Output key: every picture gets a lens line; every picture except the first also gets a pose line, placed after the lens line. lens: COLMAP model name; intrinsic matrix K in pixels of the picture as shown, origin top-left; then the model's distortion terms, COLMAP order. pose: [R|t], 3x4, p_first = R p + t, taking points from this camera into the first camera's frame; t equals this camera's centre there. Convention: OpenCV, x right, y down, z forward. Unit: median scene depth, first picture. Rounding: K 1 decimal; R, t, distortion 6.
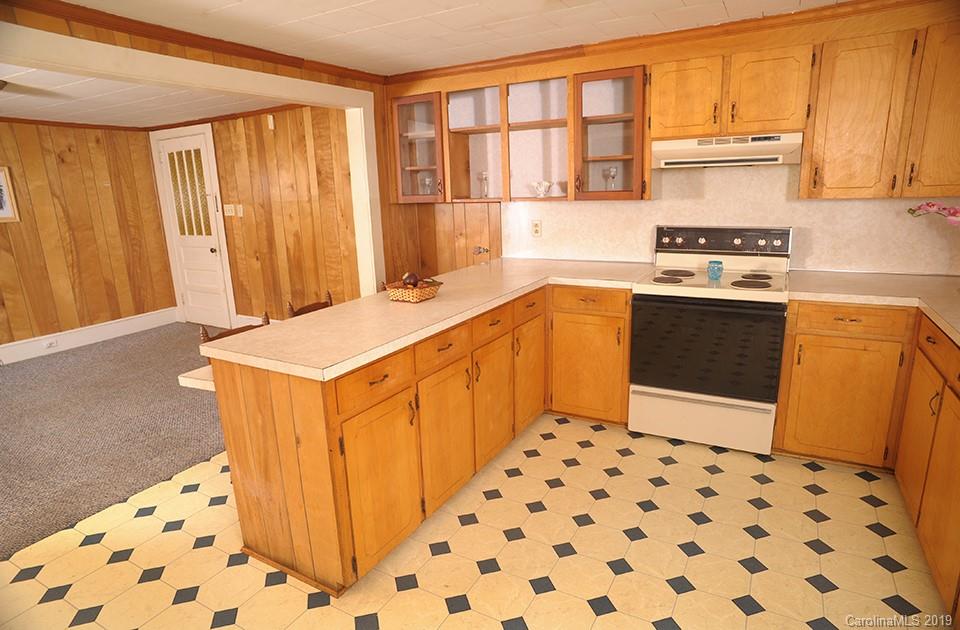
lens RADIAL K [[541.5, 0, 480.0], [0, 541.5, 315.0], [0, 0, 1]] dist [-0.101785, 0.071312]
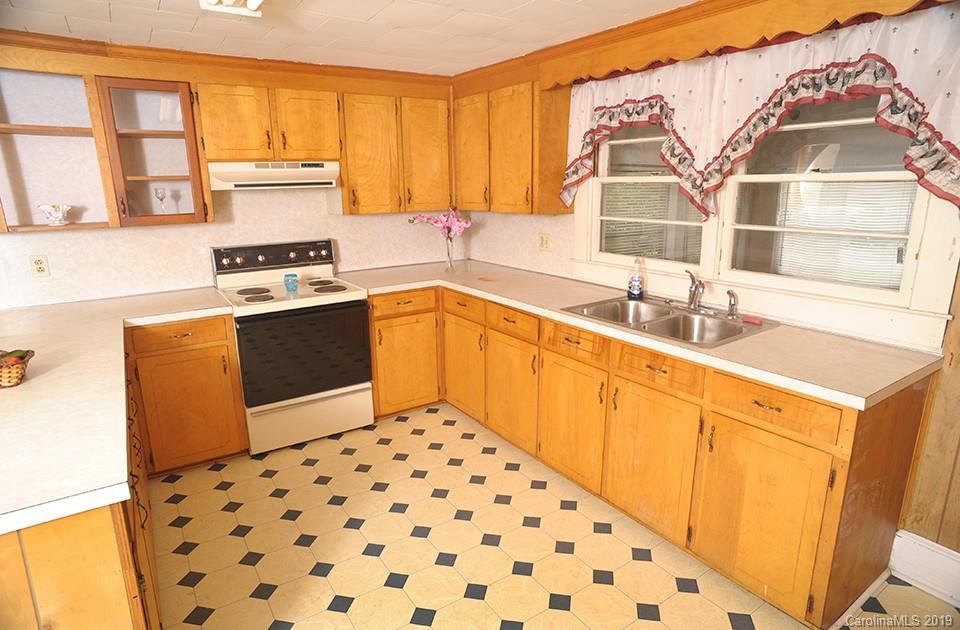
lens RADIAL K [[541.5, 0, 480.0], [0, 541.5, 315.0], [0, 0, 1]] dist [-0.101785, 0.071312]
pose [[0.449428, -0.180471, 0.874897, -0.209308], [0.207424, 0.973696, 0.094299, -0.024573], [-0.868901, 0.139094, 0.475040, 0.085874]]
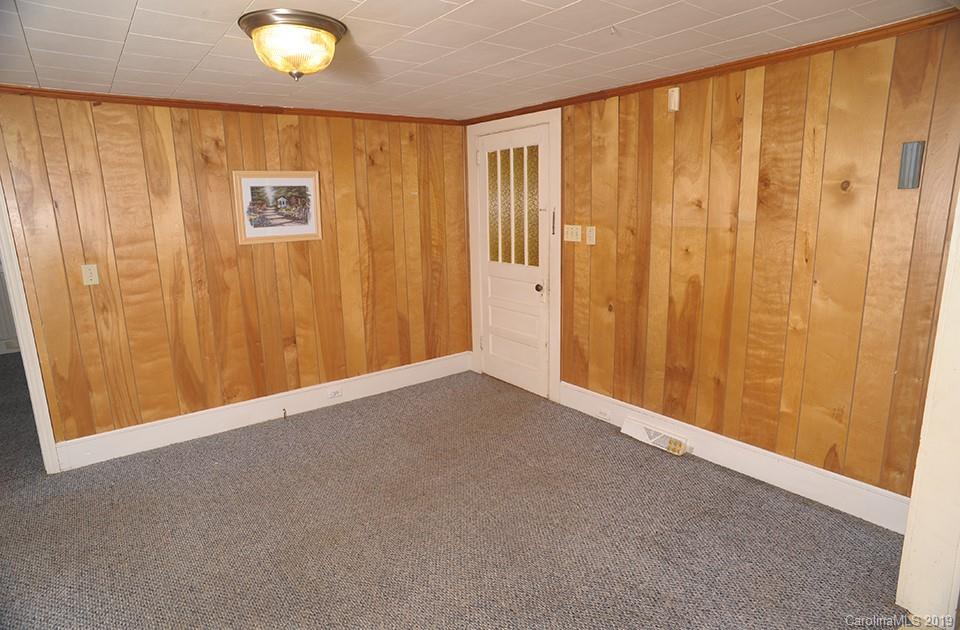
lens RADIAL K [[541.5, 0, 480.0], [0, 541.5, 315.0], [0, 0, 1]] dist [-0.101785, 0.071312]
pose [[0.917603, 0.093448, -0.386357, -0.327759], [-0.101751, 0.994809, -0.001047, -0.086032], [0.384254, 0.040273, 0.922349, 0.338447]]
